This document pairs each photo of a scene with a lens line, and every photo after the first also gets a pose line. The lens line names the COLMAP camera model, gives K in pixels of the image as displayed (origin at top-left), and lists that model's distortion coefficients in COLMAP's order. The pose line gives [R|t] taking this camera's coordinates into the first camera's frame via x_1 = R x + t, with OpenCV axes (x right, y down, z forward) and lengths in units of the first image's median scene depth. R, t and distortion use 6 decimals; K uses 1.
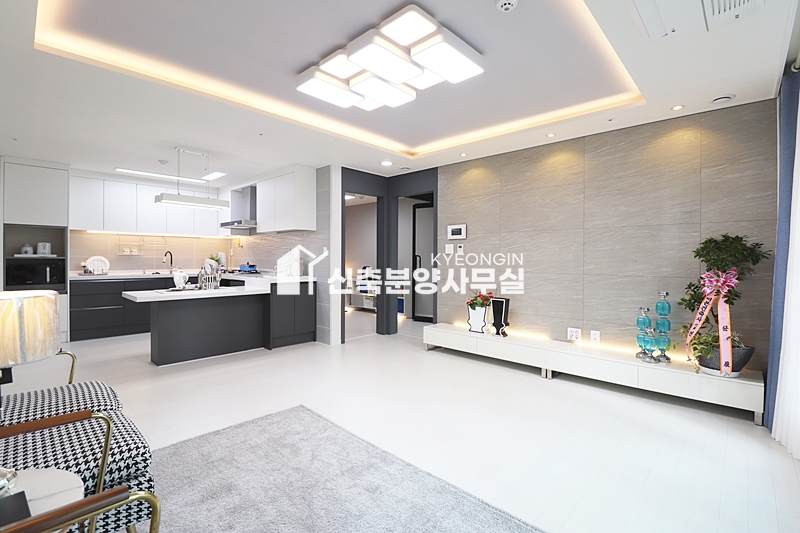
lens RADIAL K [[373.7, 0, 399.3], [0, 373.7, 262.6], [0, 0, 1]] dist [0.003197, -0.003298]
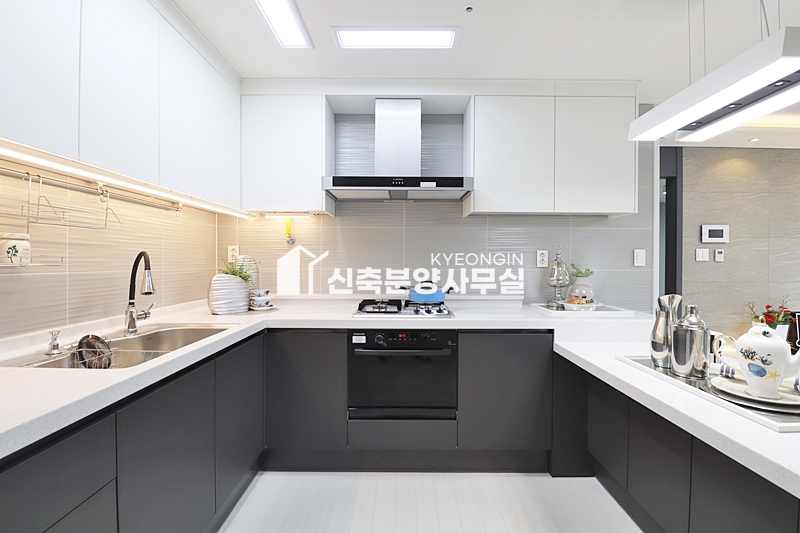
lens RADIAL K [[373.7, 0, 402.0], [0, 373.7, 262.7], [0, 0, 1]] dist [0.003197, -0.003298]
pose [[0.724374, -0.002885, 0.689402, -0.900033], [0.003445, 0.999994, 0.000565, -0.022682], [-0.689399, 0.001966, 0.724379, 0.895622]]
